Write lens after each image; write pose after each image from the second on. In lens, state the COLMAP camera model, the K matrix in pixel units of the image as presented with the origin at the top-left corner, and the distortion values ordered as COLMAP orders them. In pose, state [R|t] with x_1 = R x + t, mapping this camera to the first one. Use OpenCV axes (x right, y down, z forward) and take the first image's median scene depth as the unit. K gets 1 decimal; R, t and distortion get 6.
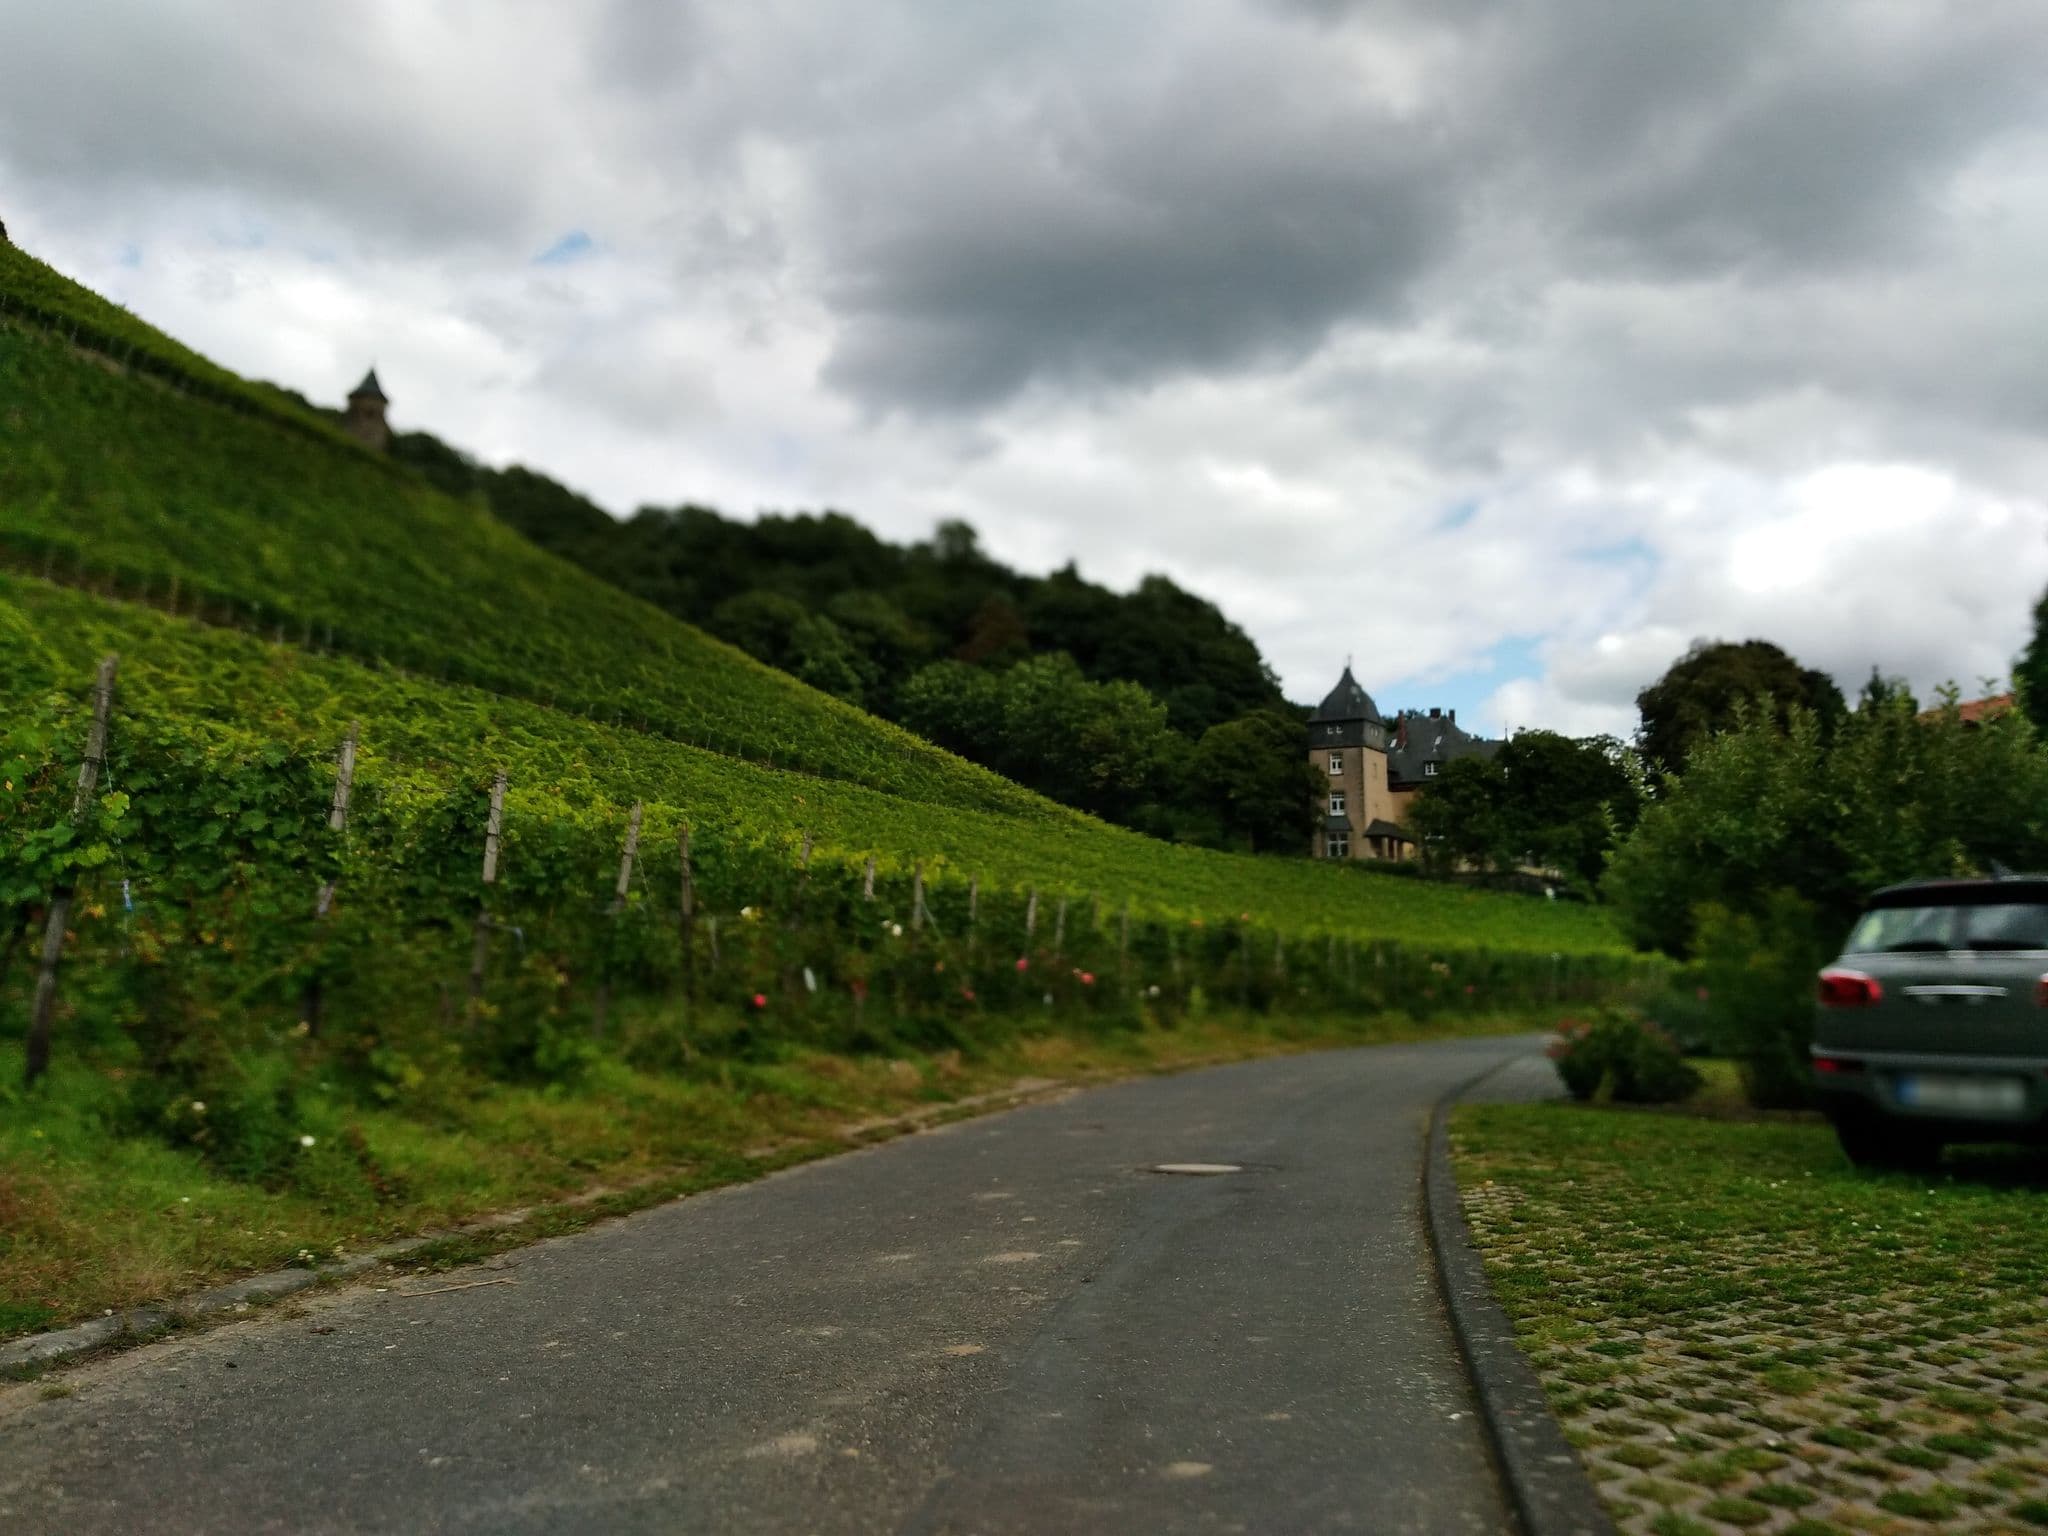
lens RADIAL K [[889.7, 0, 1016.8], [0, 889.7, 772.1], [0, 0, 1]] dist [0.025839, -0.000038]
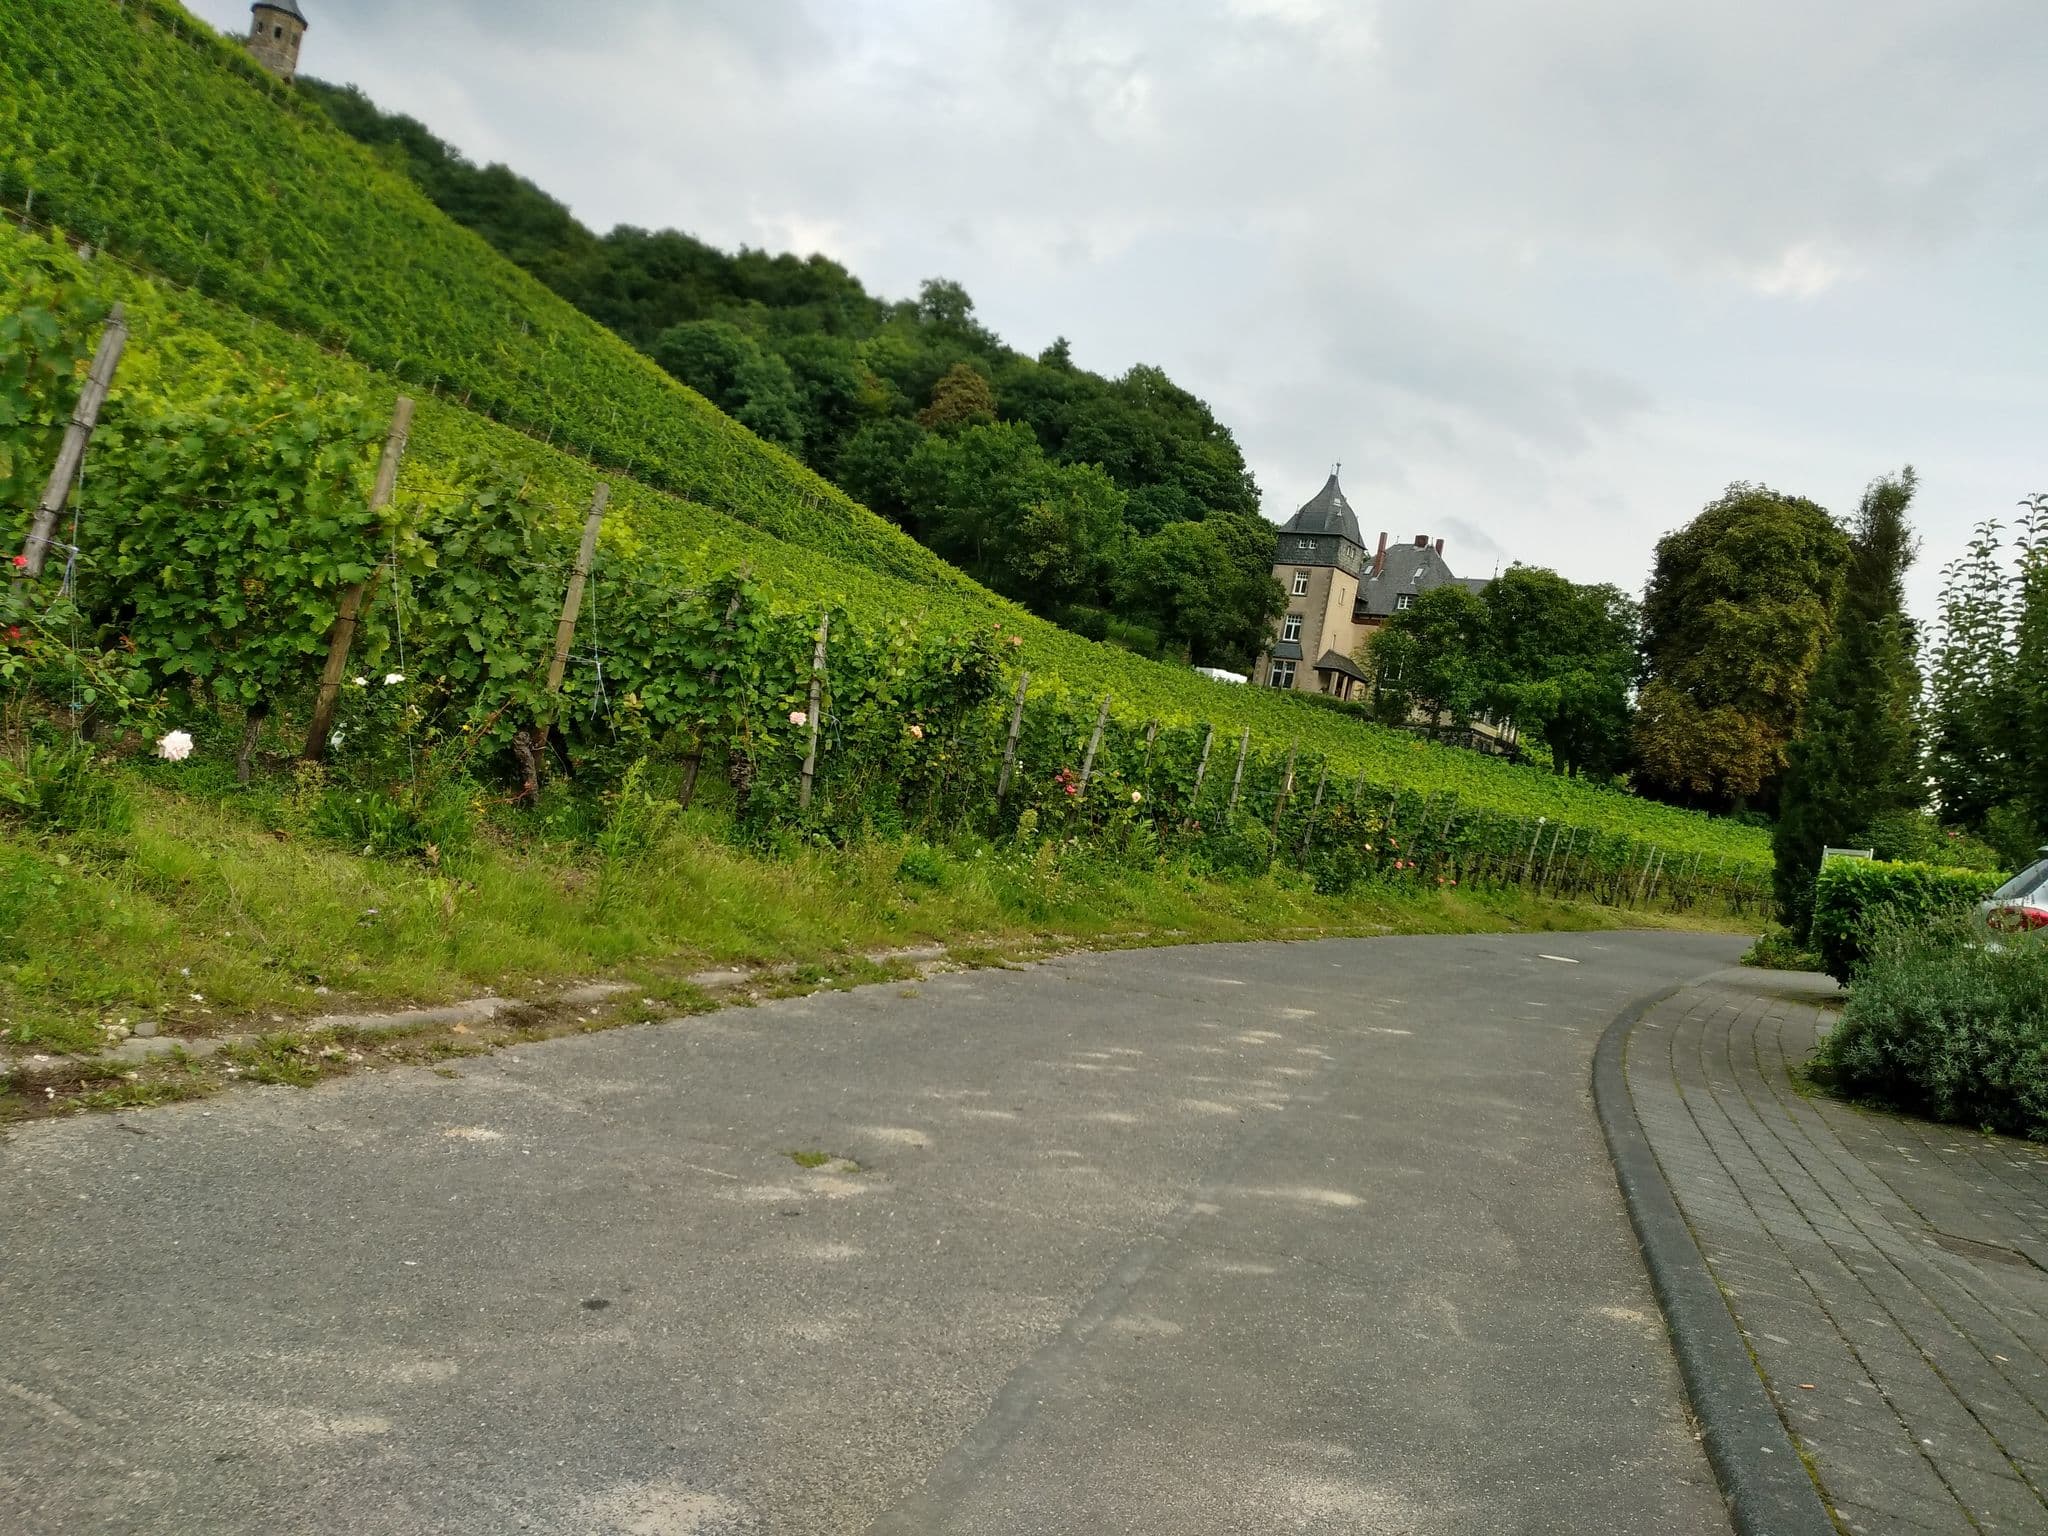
lens RADIAL K [[889.7, 0, 1016.8], [0, 889.7, 772.1], [0, 0, 1]] dist [0.025839, -0.000038]
pose [[0.988754, 0.133170, 0.068057, 0.048447], [-0.144490, 0.968040, 0.204993, 0.029951], [-0.038583, -0.212521, 0.976394, 0.117838]]
